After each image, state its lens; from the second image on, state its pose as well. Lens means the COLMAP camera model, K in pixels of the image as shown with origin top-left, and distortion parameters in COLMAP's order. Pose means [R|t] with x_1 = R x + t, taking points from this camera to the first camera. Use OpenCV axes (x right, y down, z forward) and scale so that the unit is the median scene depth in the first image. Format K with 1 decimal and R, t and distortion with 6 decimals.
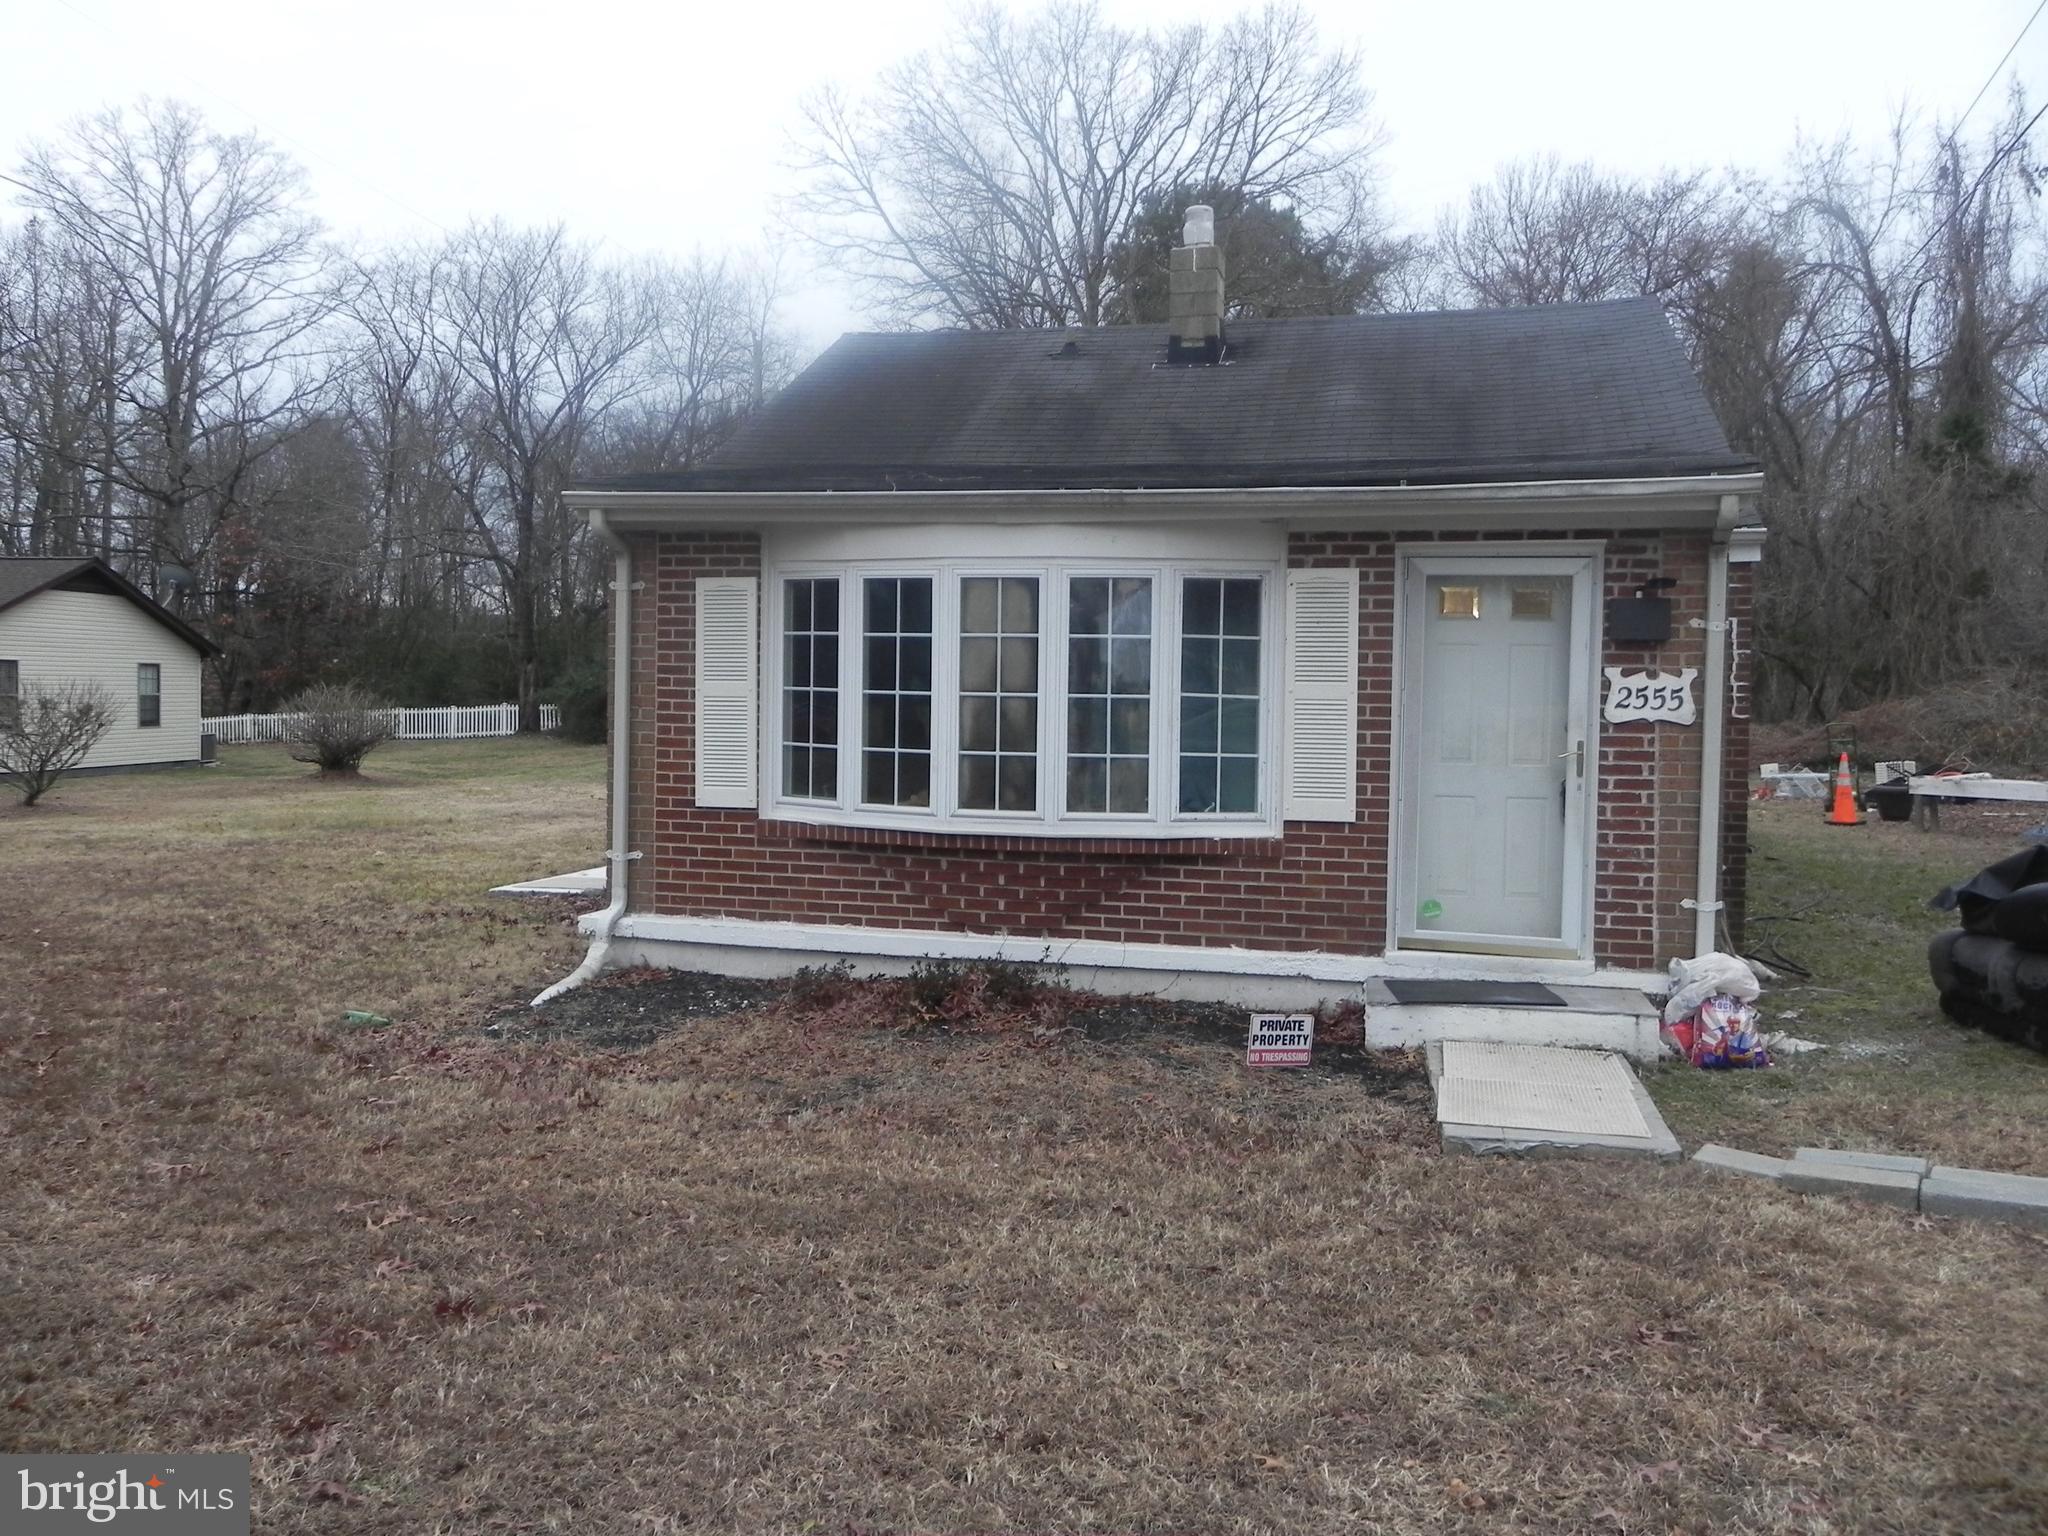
lens RADIAL K [[1531.7, 0, 1024.0], [0, 1531.7, 768.0], [0, 0, 1]] dist [-0.023874, 0.002681]
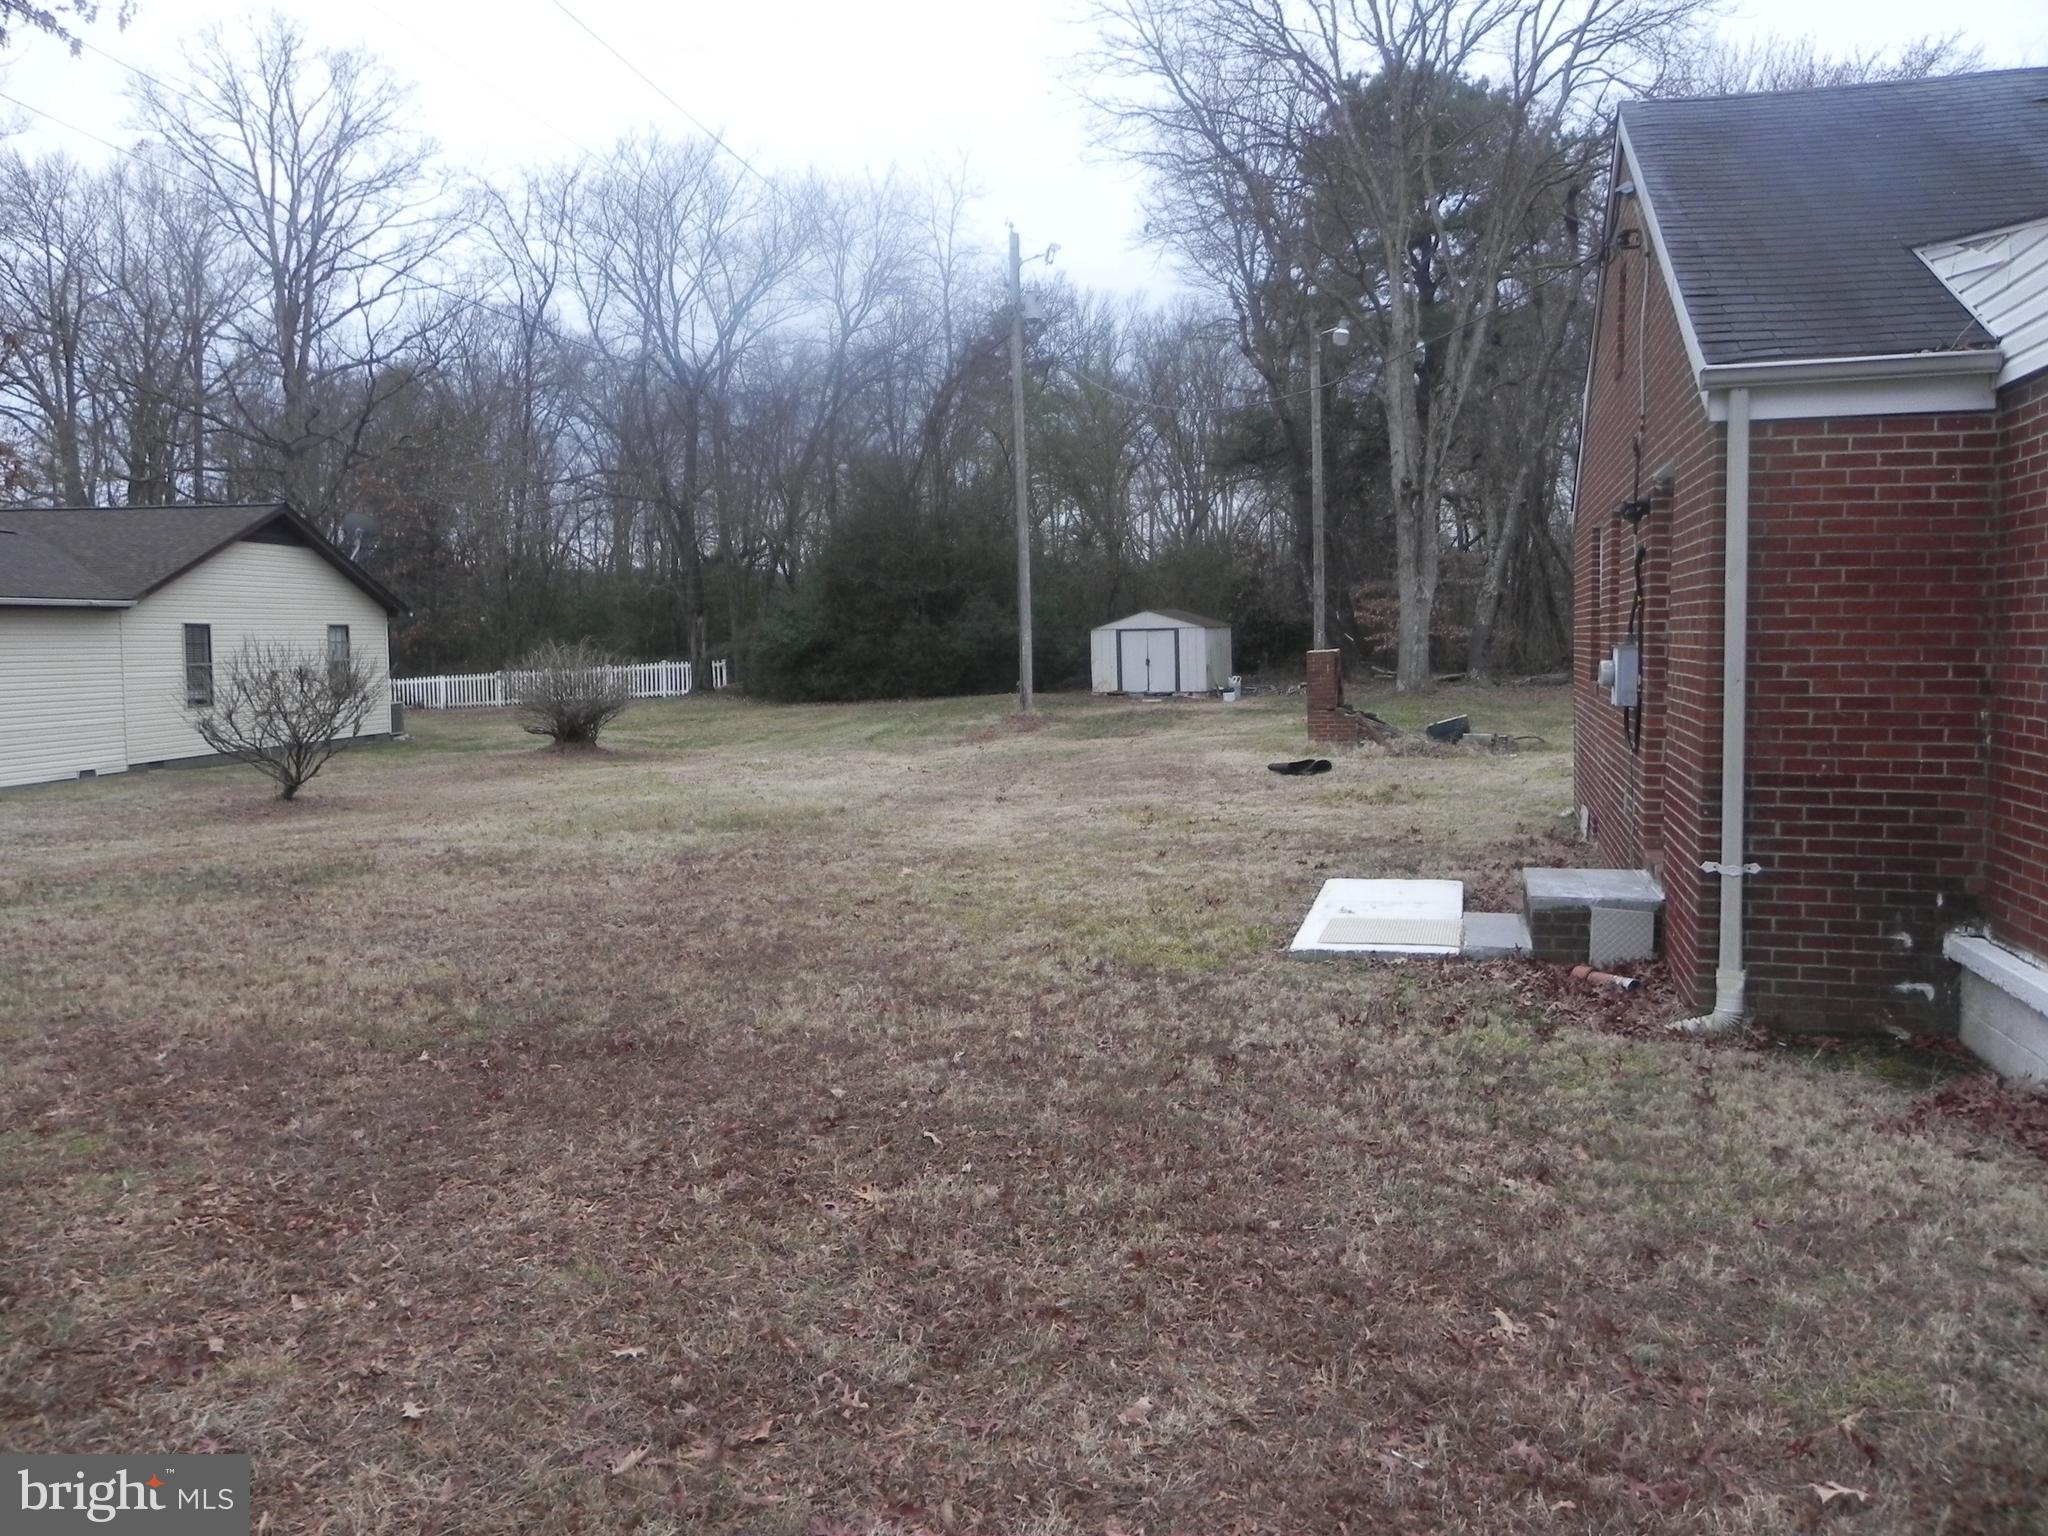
lens RADIAL K [[1539.6, 0, 1024.0], [0, 1539.6, 768.0], [0, 0, 1]] dist [-0.021211, -0.003527]
pose [[0.999337, -0.023936, -0.027426, -0.659670], [0.024874, 0.999099, 0.034382, -0.029692], [0.026578, -0.035042, 0.999032, 0.526911]]
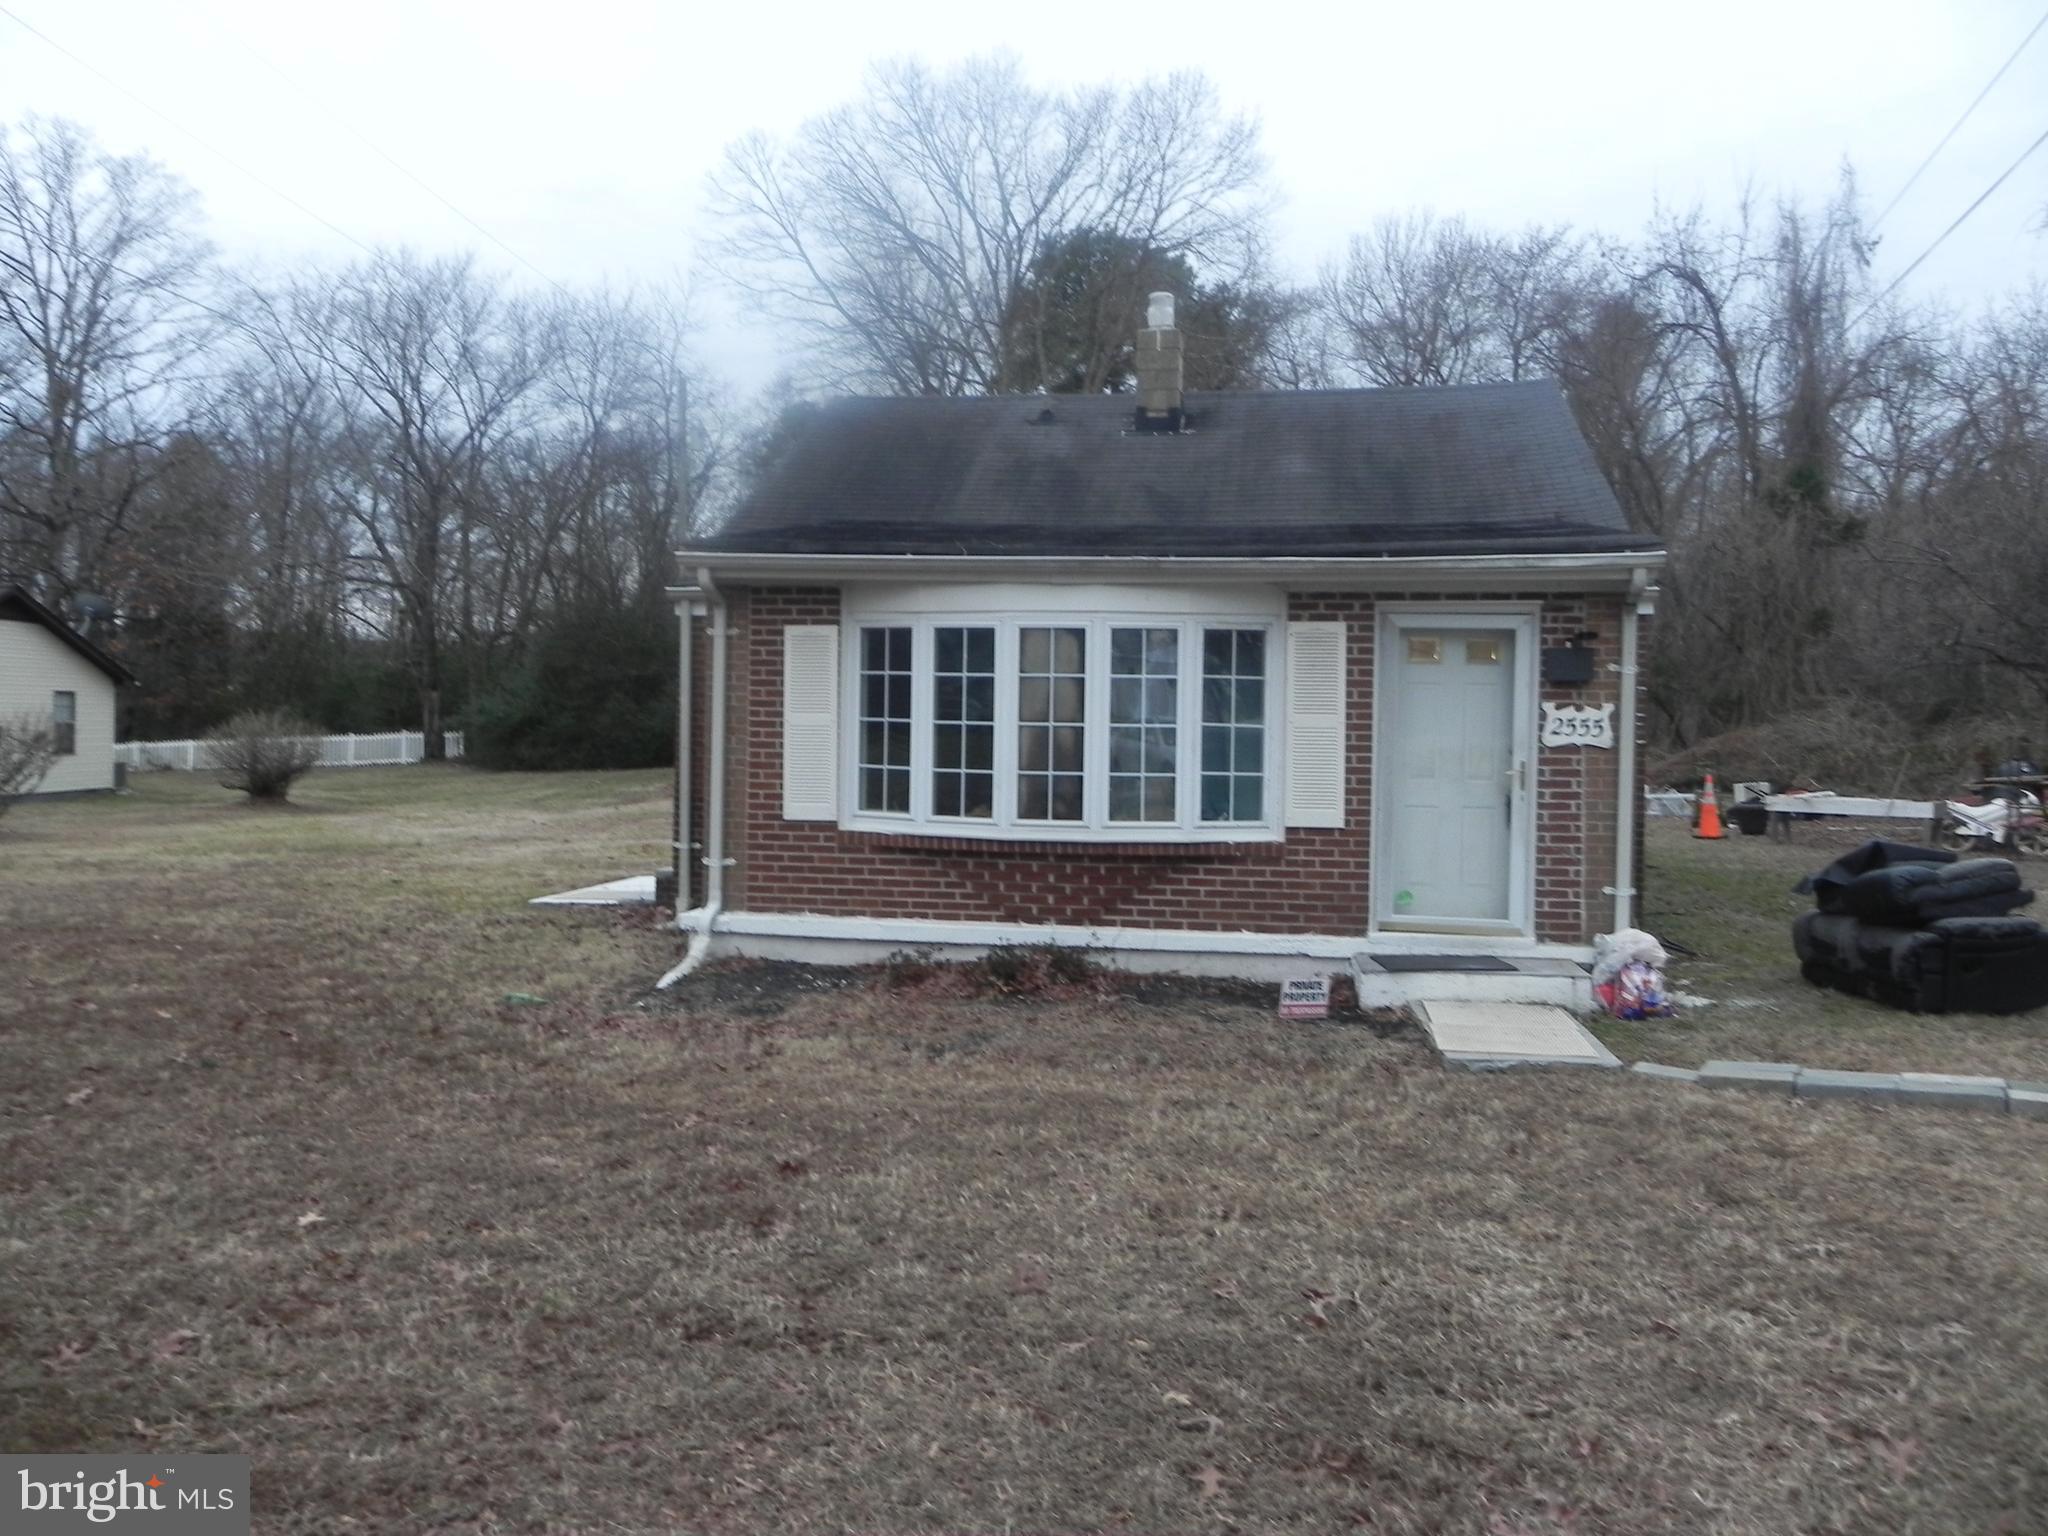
lens RADIAL K [[1539.6, 0, 1024.0], [0, 1539.6, 768.0], [0, 0, 1]] dist [-0.021211, -0.003527]
pose [[0.996690, -0.002754, 0.081247, -0.126268], [0.004218, 0.999832, -0.017847, 0.007430], [-0.081184, 0.018130, 0.996534, -0.191676]]
